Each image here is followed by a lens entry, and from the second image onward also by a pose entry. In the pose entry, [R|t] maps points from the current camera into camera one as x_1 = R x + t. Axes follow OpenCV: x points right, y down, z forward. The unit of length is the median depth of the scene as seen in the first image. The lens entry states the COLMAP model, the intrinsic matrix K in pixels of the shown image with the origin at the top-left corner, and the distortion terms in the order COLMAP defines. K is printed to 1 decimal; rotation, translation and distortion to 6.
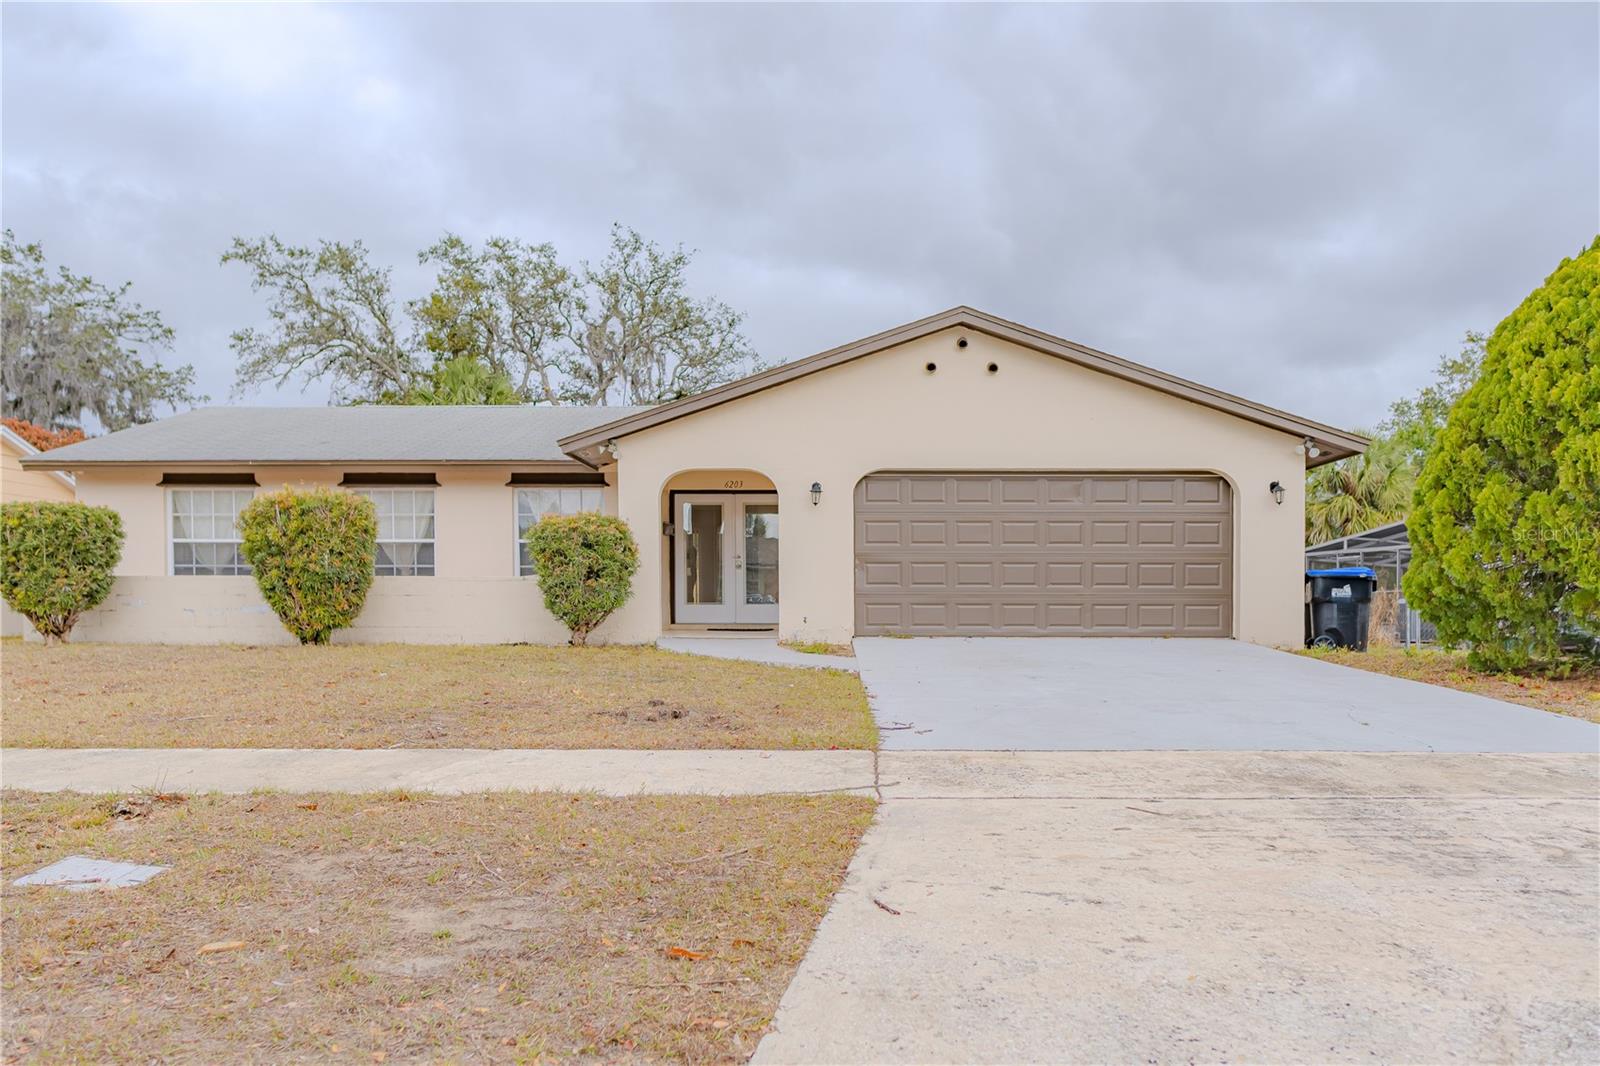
lens RADIAL K [[1084.7, 0, 778.0], [0, 1084.7, 621.9], [0, 0, 1]] dist [-0.001209, -0.003352]
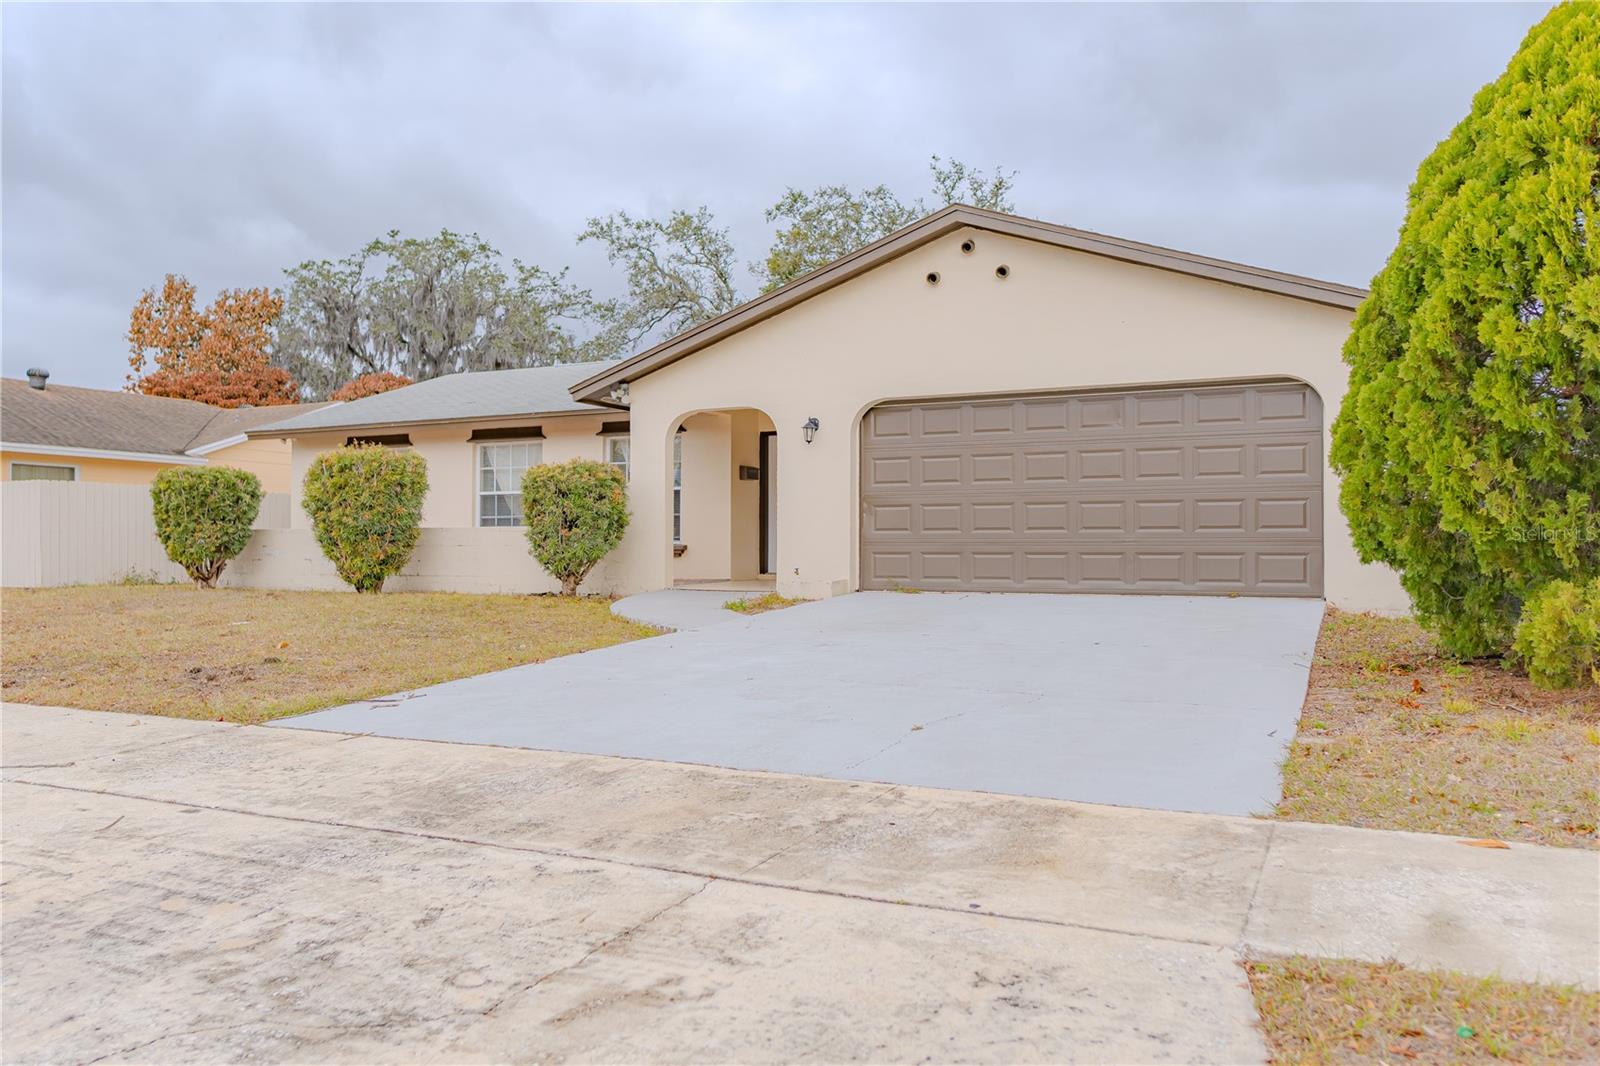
lens RADIAL K [[1119.4, 0, 801.2], [0, 1119.4, 521.6], [0, 0, 1]] dist [-0.000376, -0.002769]
pose [[0.917416, -0.012689, -0.397727, 0.389212], [-0.003594, 0.999187, -0.040167, -0.005586], [0.397913, 0.038279, 0.916624, 0.149711]]
